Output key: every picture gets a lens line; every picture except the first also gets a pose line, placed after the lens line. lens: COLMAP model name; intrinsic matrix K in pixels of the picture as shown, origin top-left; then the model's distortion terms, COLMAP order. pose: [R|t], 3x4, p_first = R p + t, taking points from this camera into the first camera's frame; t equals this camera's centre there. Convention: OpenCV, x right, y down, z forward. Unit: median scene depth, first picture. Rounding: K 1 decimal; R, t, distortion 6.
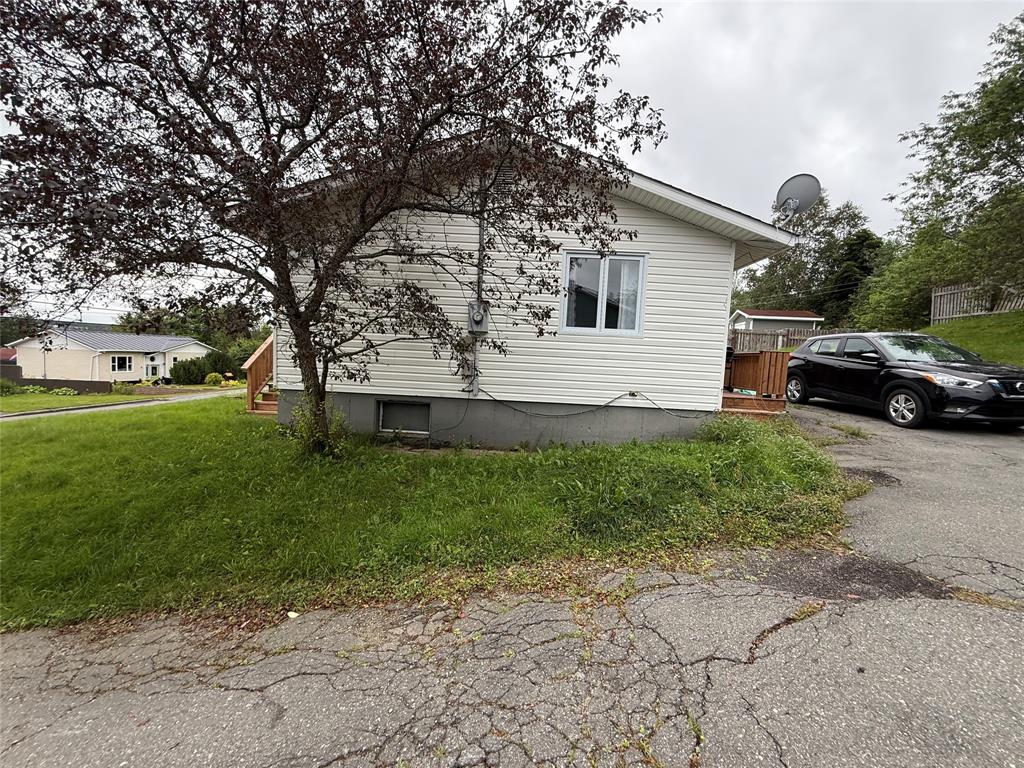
lens RADIAL K [[408.0, 0, 512.9], [0, 408.0, 383.3], [0, 0, 1]] dist [0.000352, -0.000074]
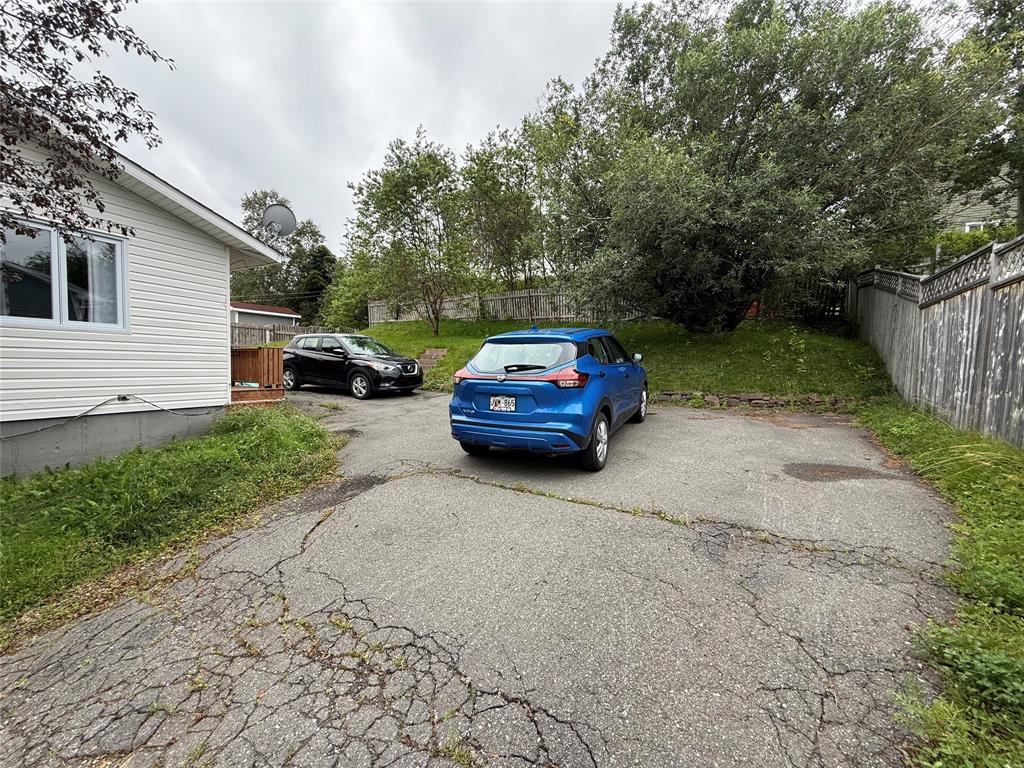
lens RADIAL K [[408.0, 0, 509.8], [0, 408.0, 383.2], [0, 0, 1]] dist [0.000352, -0.000074]
pose [[0.433547, -0.081845, 0.897407, -0.145176], [0.060871, 0.996252, 0.061453, -0.009636], [-0.899073, 0.027984, 0.436904, -0.145776]]
